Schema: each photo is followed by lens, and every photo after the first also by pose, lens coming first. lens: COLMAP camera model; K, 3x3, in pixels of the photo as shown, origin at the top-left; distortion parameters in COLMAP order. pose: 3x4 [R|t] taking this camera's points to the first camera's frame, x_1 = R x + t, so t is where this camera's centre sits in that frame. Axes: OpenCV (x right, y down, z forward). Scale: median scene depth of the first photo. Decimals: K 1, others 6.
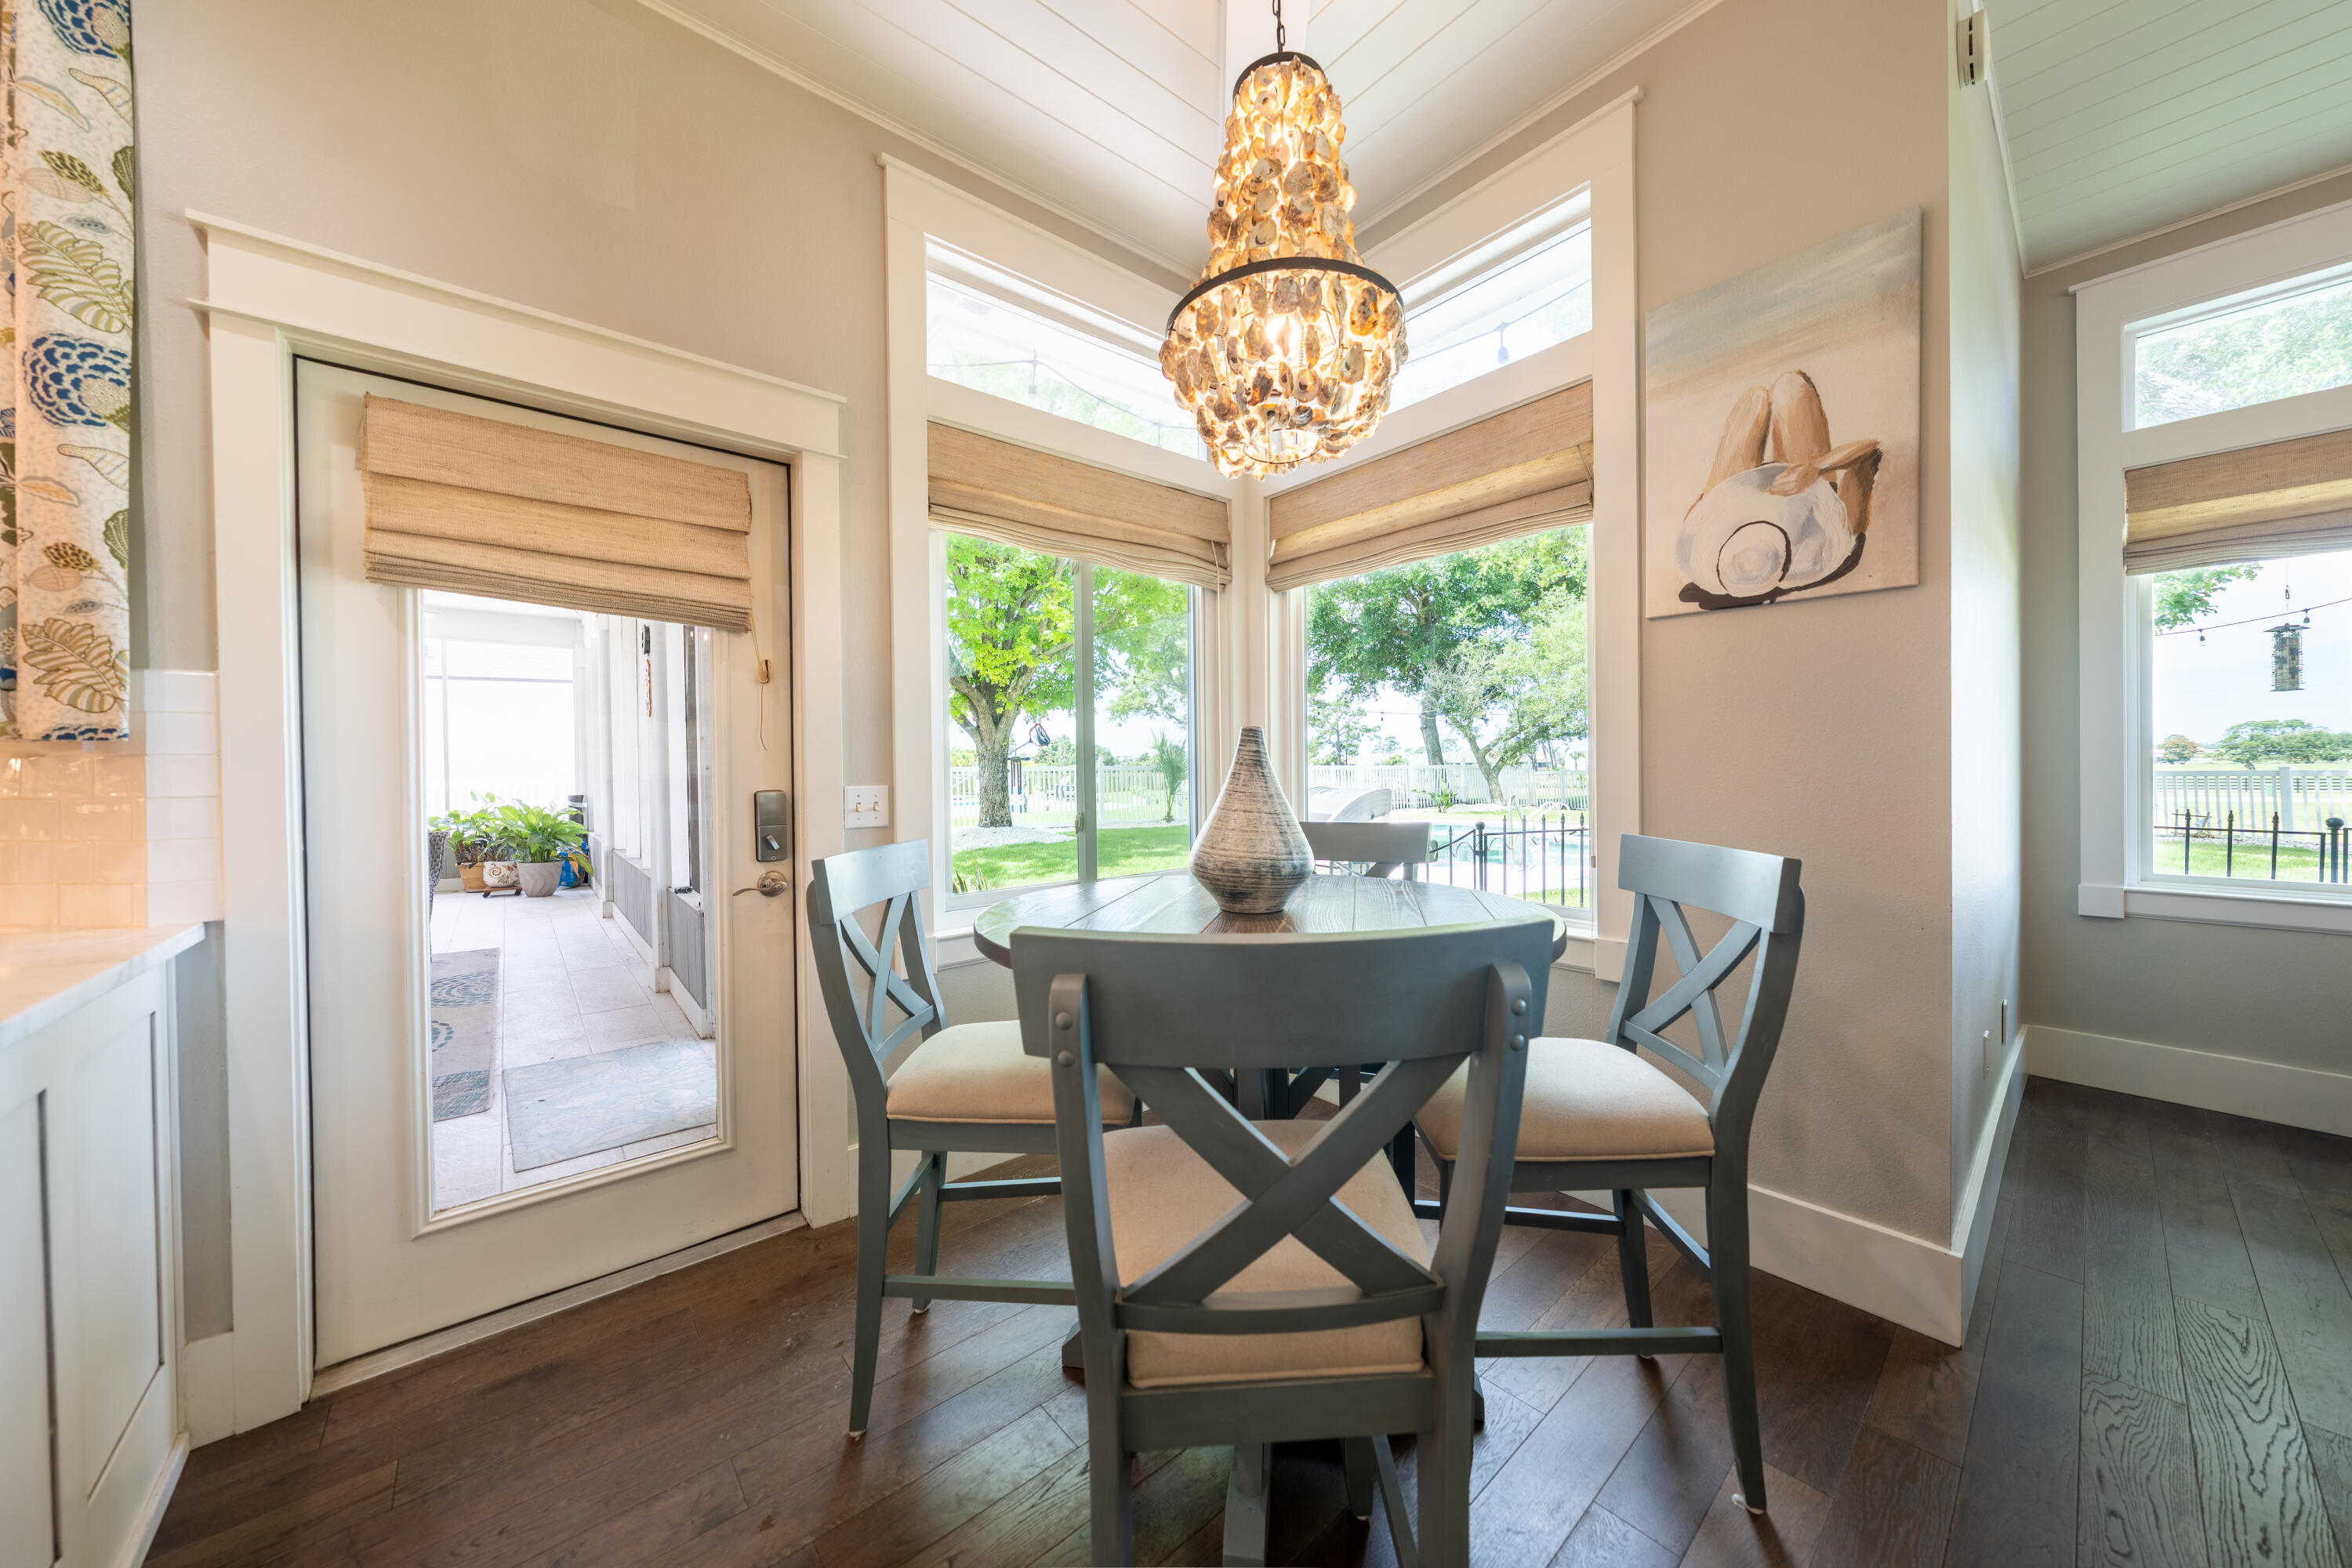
lens RADIAL K [[806.7, 0, 1178.9], [0, 806.7, 772.1], [0, 0, 1]] dist [-0.000247, 0.000359]
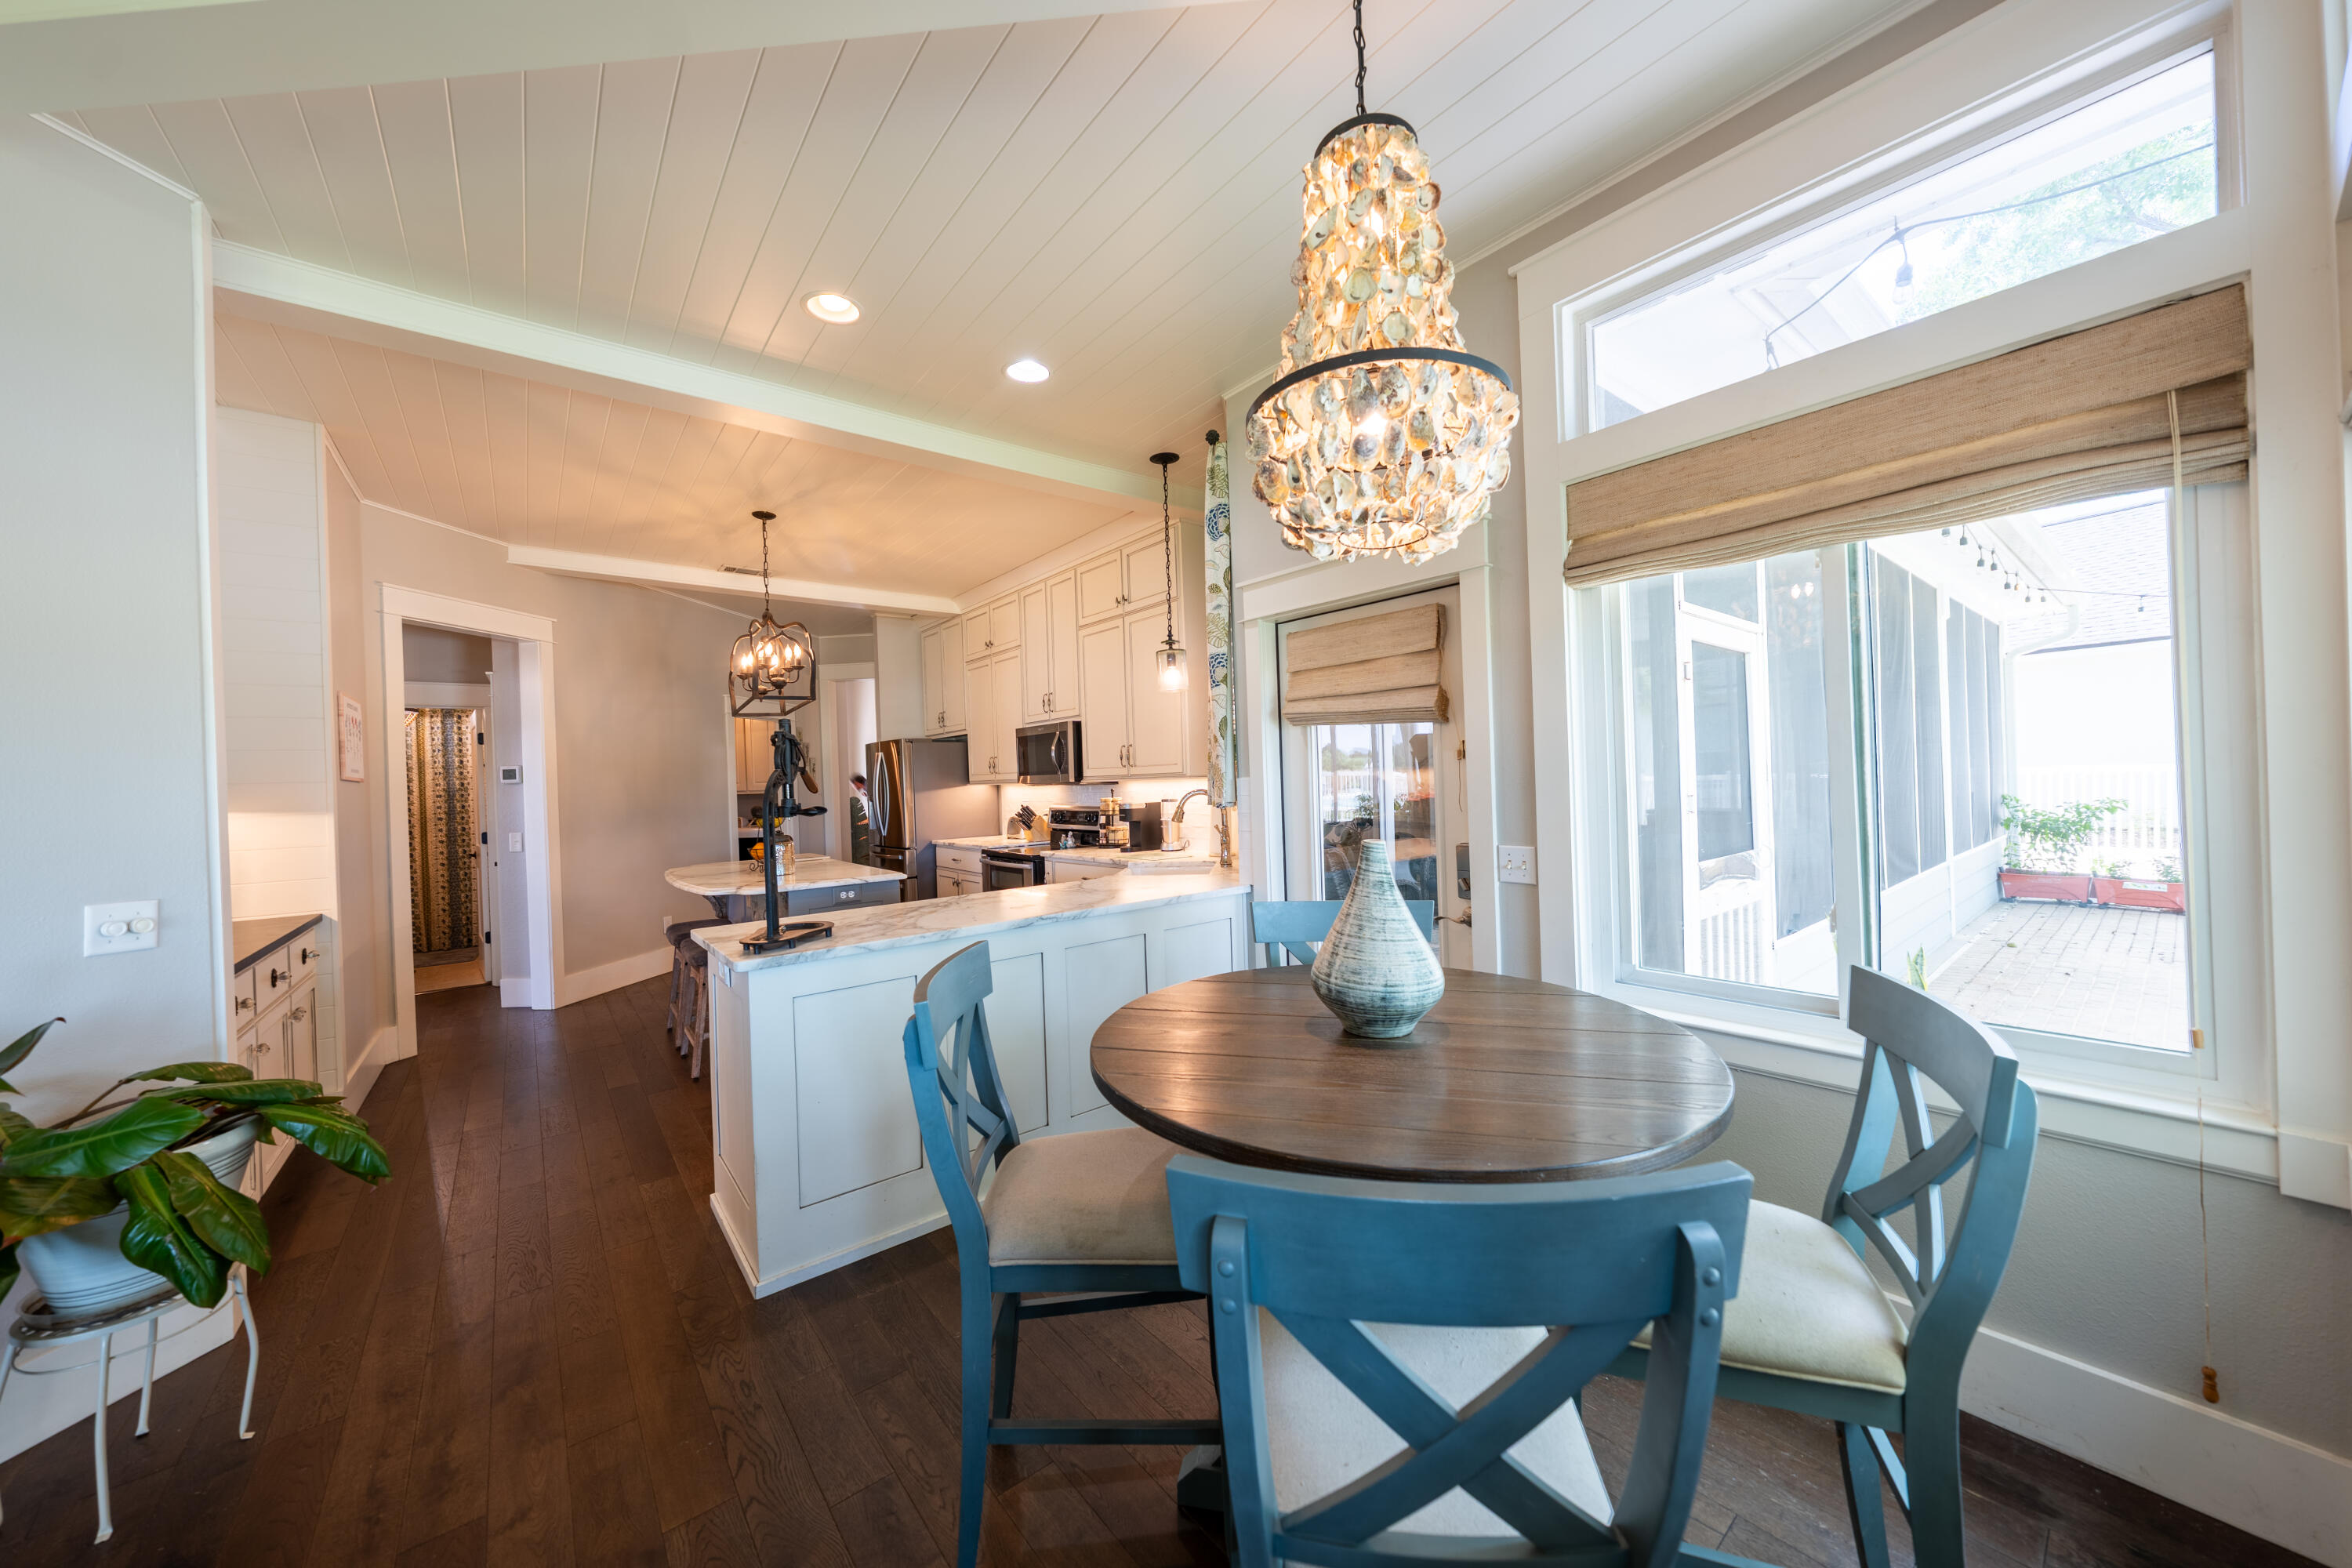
lens RADIAL K [[806.7, 0, 1178.9], [0, 806.7, 772.1], [0, 0, 1]] dist [-0.000247, 0.000359]
pose [[-0.031508, 0.010811, -0.999445, 1.326391], [0.026390, 0.999602, 0.009981, -0.192434], [0.999155, -0.026061, -0.031781, 1.011282]]
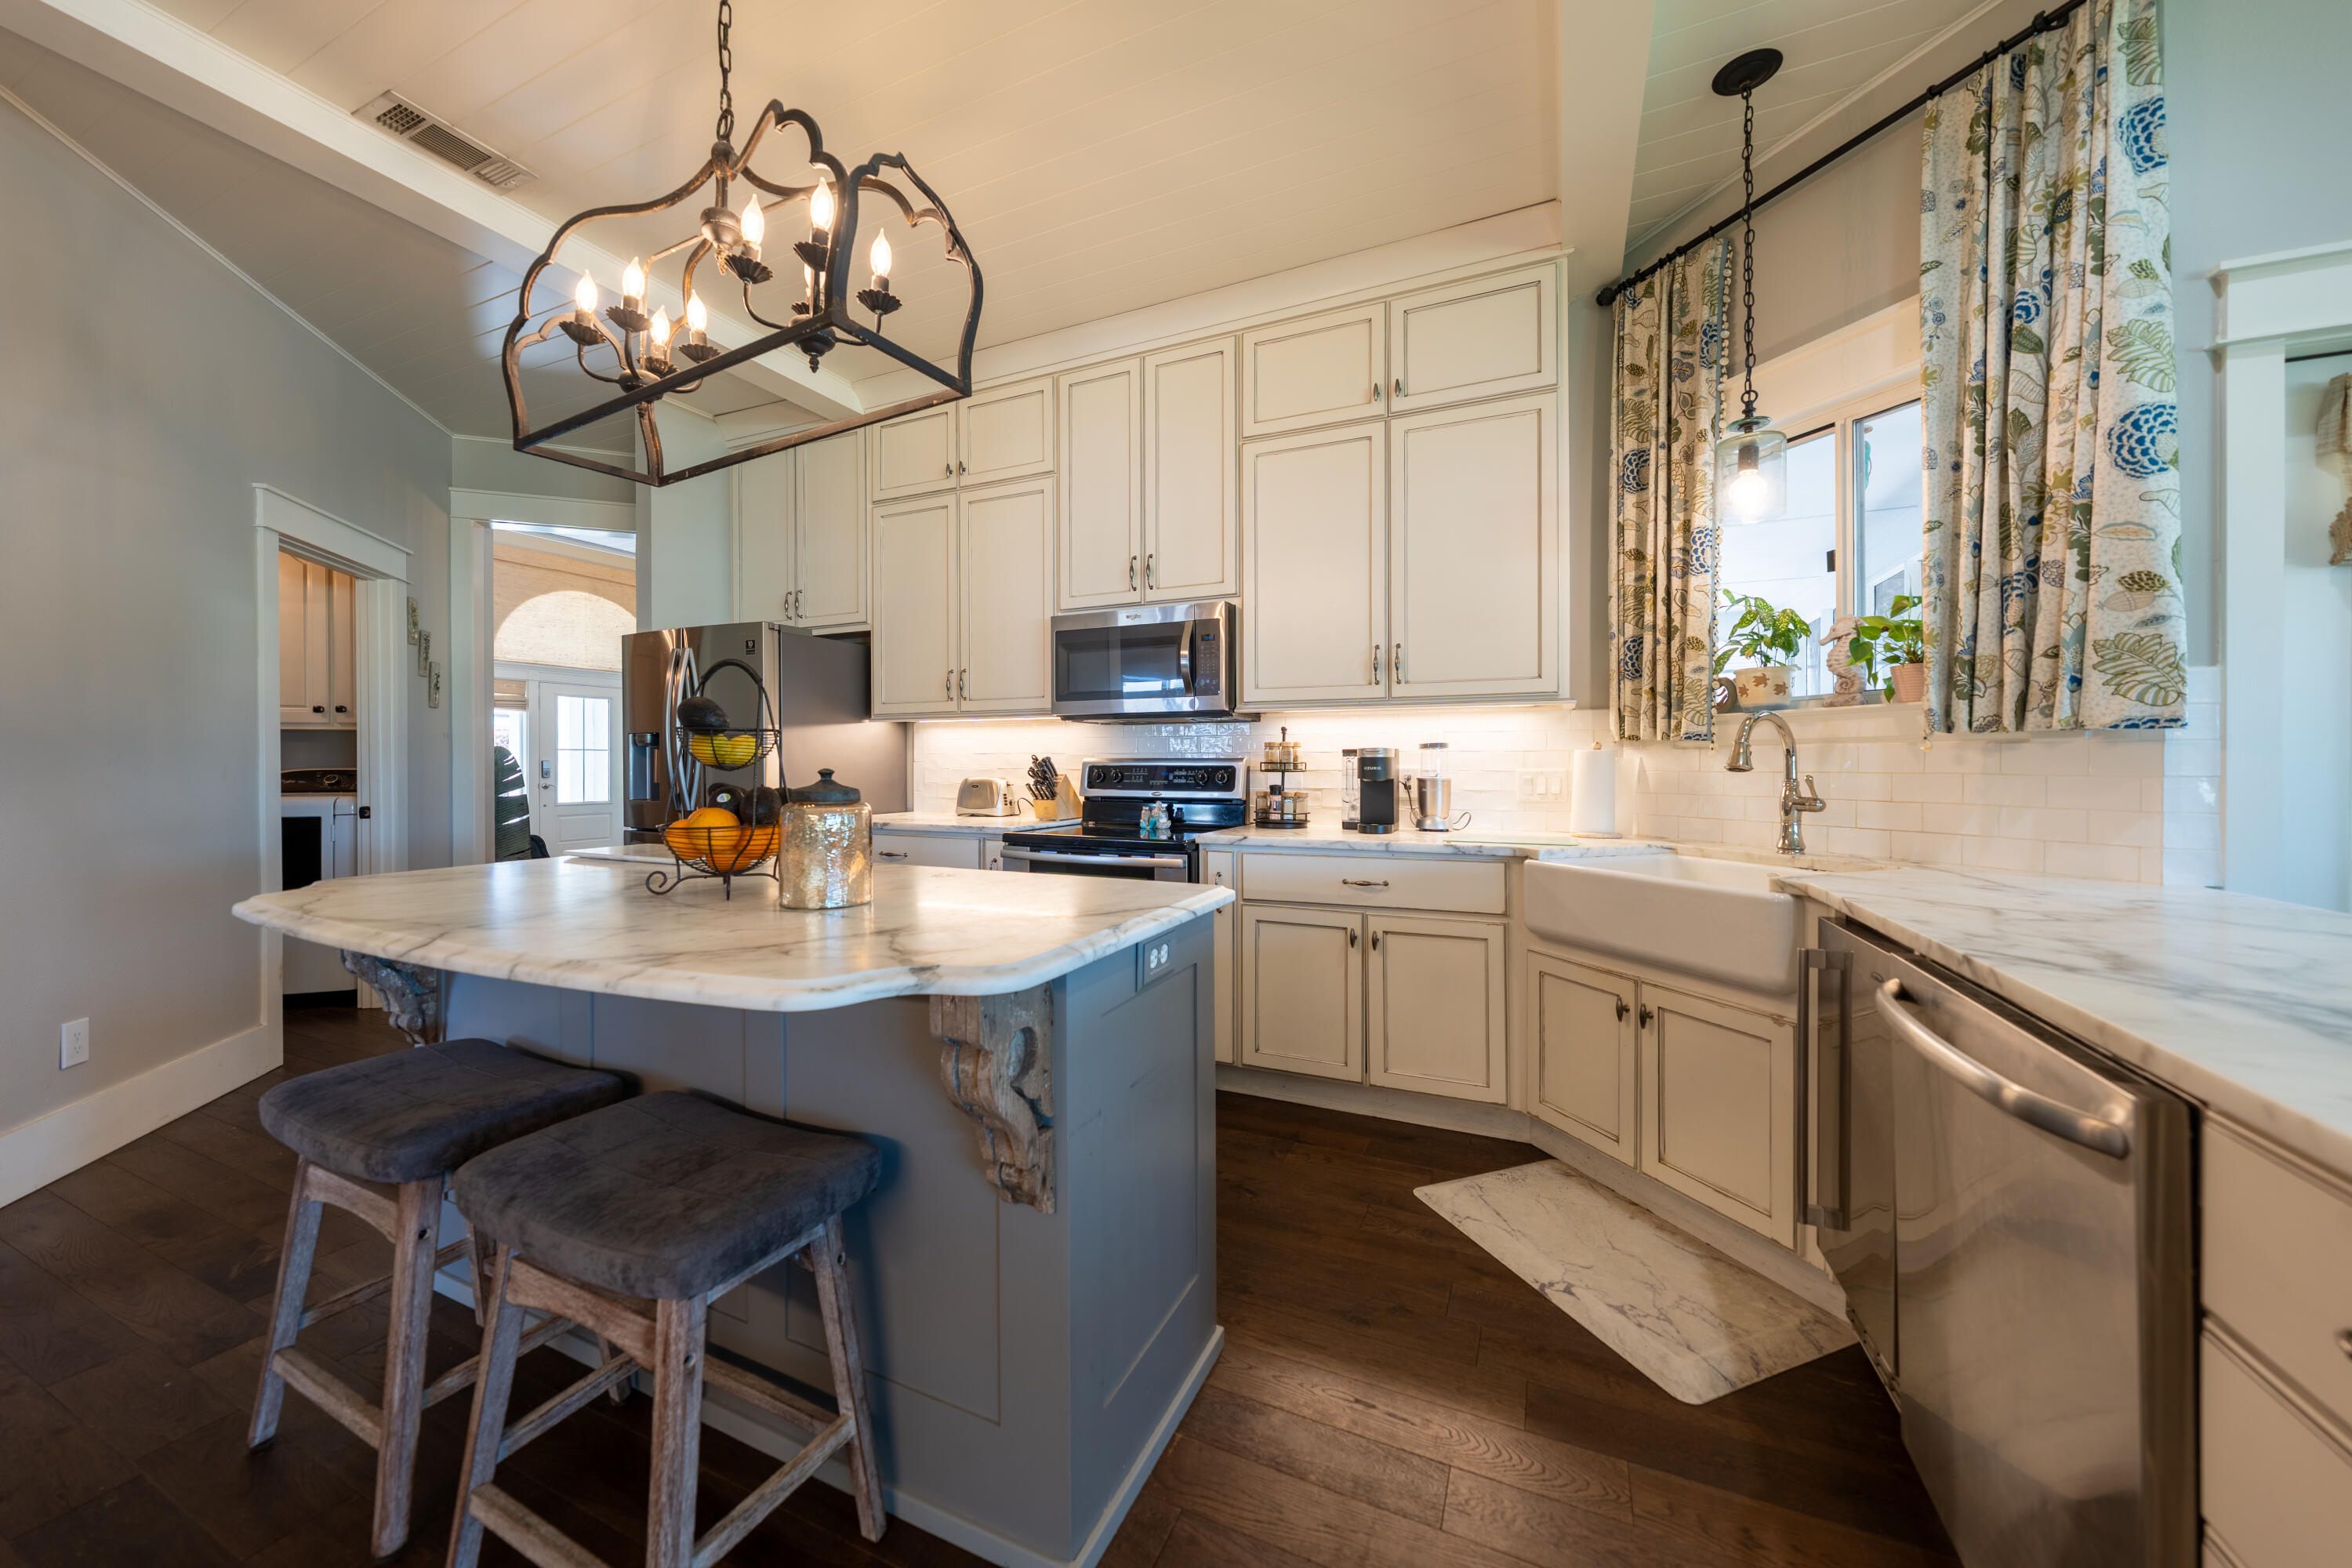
lens RADIAL K [[806.7, 0, 1178.9], [0, 806.7, 772.1], [0, 0, 1]] dist [-0.000247, 0.000359]
pose [[0.420889, 0.025867, -0.906743, -0.855726], [-0.018835, 0.999627, 0.019775, 0.031238], [0.906917, 0.008755, 0.421219, -0.873762]]
